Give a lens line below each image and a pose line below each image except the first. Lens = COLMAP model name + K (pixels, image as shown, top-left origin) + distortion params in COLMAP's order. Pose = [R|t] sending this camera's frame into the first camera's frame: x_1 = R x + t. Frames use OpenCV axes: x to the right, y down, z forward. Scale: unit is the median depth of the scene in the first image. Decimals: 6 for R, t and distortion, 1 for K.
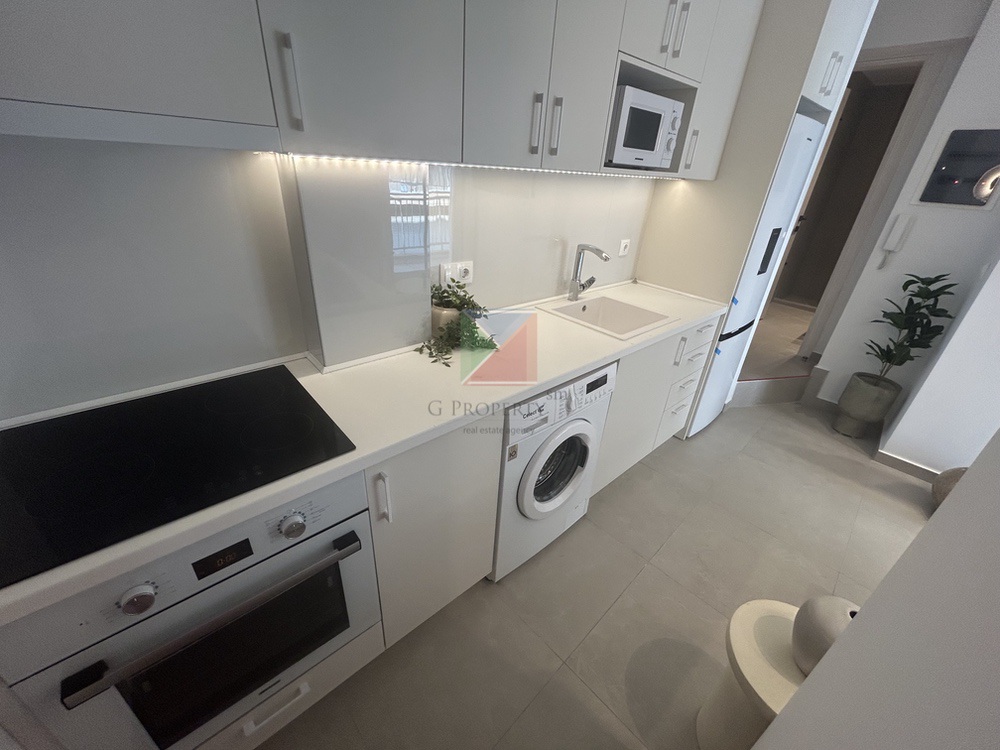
lens RADIAL K [[401.4, 0, 499.1], [0, 401.4, 374.9], [0, 0, 1]] dist [0.000028, -0.000066]
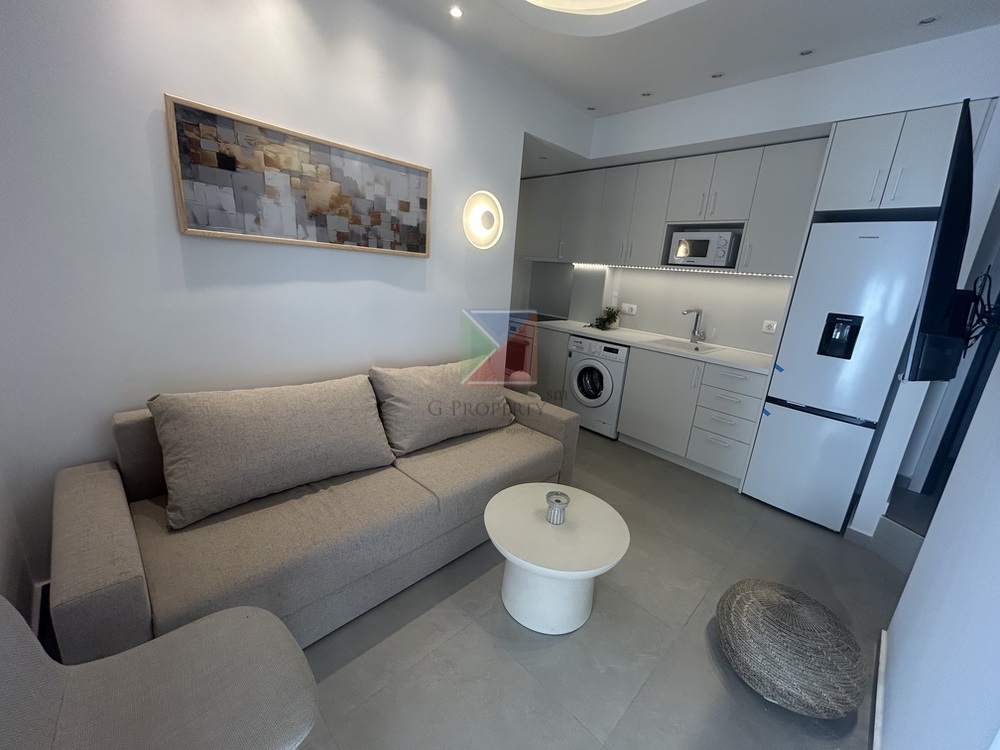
lens RADIAL K [[401.4, 0, 498.6], [0, 401.4, 372.0], [0, 0, 1]] dist [0.000028, -0.000066]
pose [[0.013322, 0.197110, -0.980291, 1.561146], [-0.525806, 0.835267, 0.160804, 0.059858], [0.850500, 0.513301, 0.114769, 0.169030]]
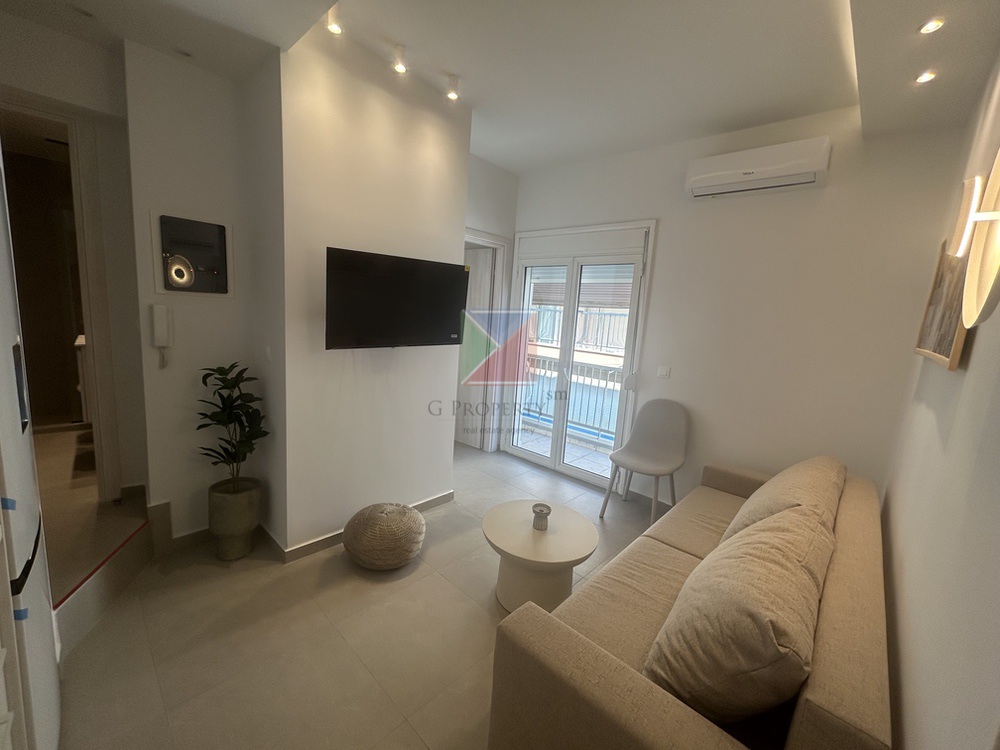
lens RADIAL K [[401.4, 0, 501.5], [0, 401.4, 375.1], [0, 0, 1]] dist [0.000028, -0.000066]
pose [[-0.050117, -0.211929, 0.975999, 0.133817], [0.381910, 0.898892, 0.214797, -0.181118], [-0.922840, 0.383509, 0.035888, 0.383314]]
